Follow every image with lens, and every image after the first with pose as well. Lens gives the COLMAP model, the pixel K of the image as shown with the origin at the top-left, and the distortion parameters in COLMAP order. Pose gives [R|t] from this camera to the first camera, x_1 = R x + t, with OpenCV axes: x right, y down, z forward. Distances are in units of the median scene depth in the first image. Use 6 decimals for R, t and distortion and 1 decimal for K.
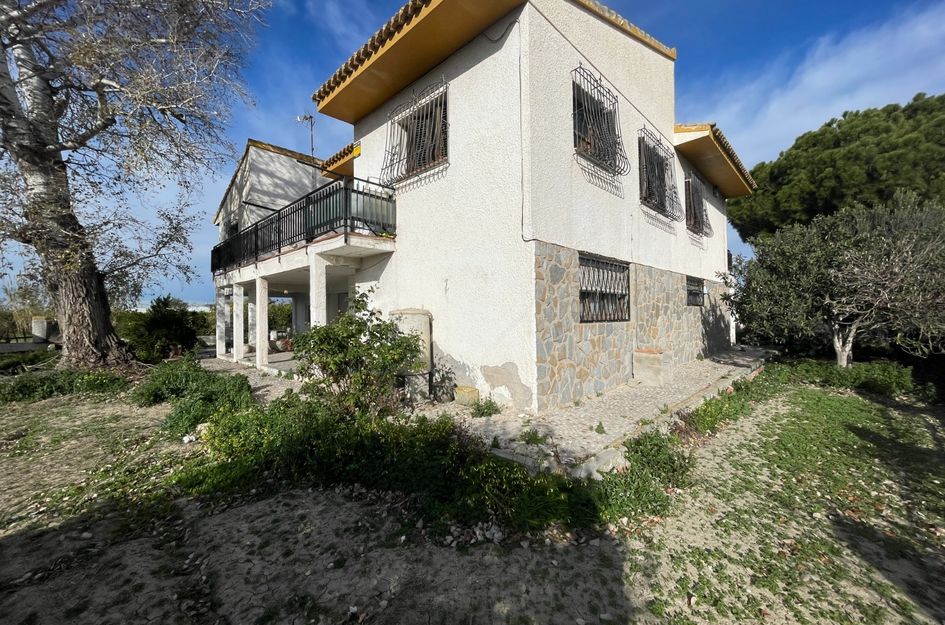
lens RADIAL K [[379.6, 0, 478.8], [0, 379.6, 312.4], [0, 0, 1]] dist [-0.005356, 0.001212]
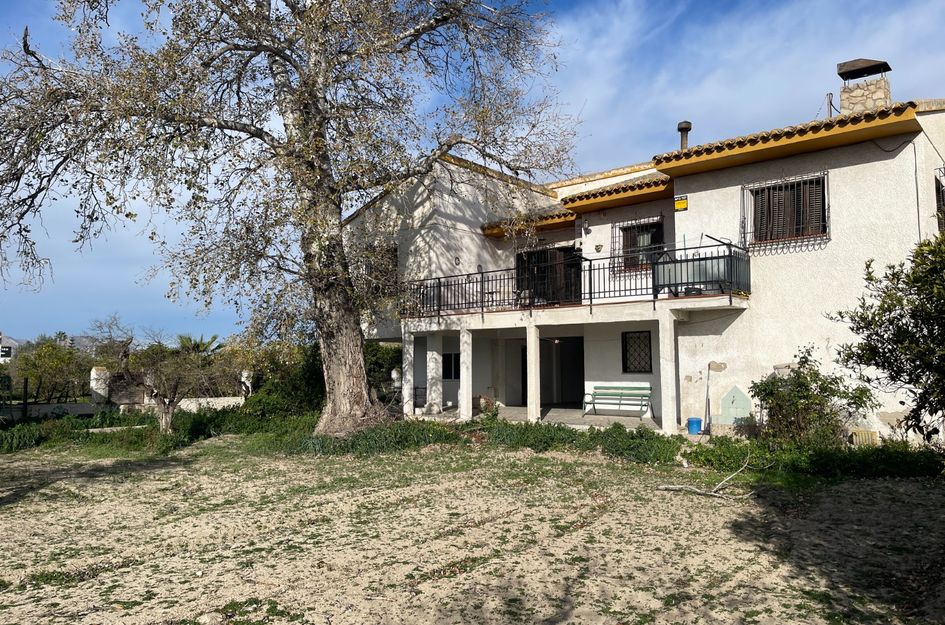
lens RADIAL K [[745.3, 0, 452.5], [0, 745.3, 311.4], [0, 0, 1]] dist [0.053139, -0.070678]
pose [[0.998724, 0.013610, 0.048631, -0.624918], [-0.009973, 0.997190, -0.074251, 0.005984], [-0.049505, 0.073671, 0.996053, -0.569485]]
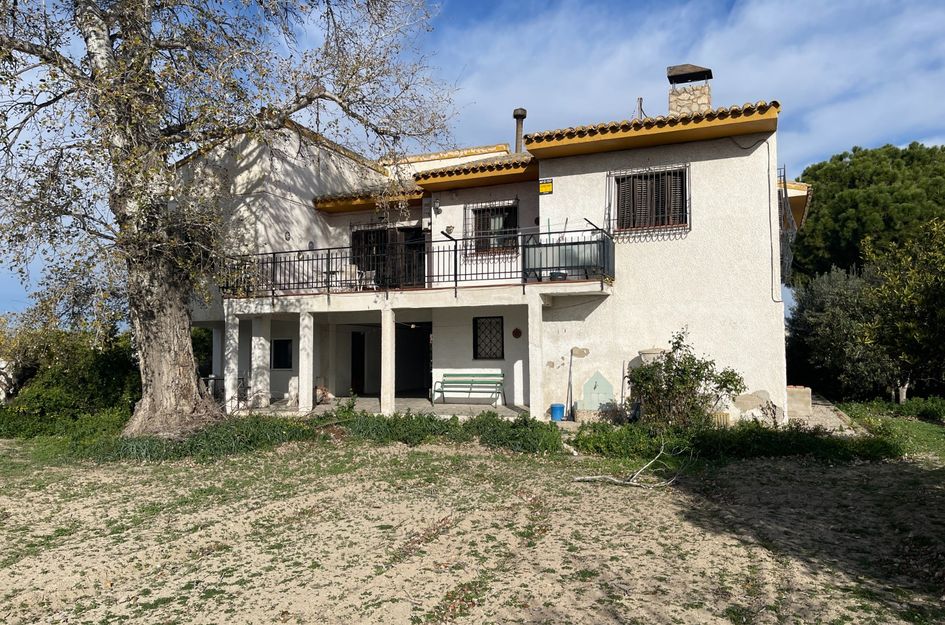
lens RADIAL K [[745.3, 0, 467.6], [0, 745.3, 314.2], [0, 0, 1]] dist [0.053139, -0.070678]
pose [[0.925768, 0.029005, 0.376978, -0.756078], [-0.007448, 0.998259, -0.058517, 0.010844], [-0.378018, 0.051366, 0.924372, -0.429990]]
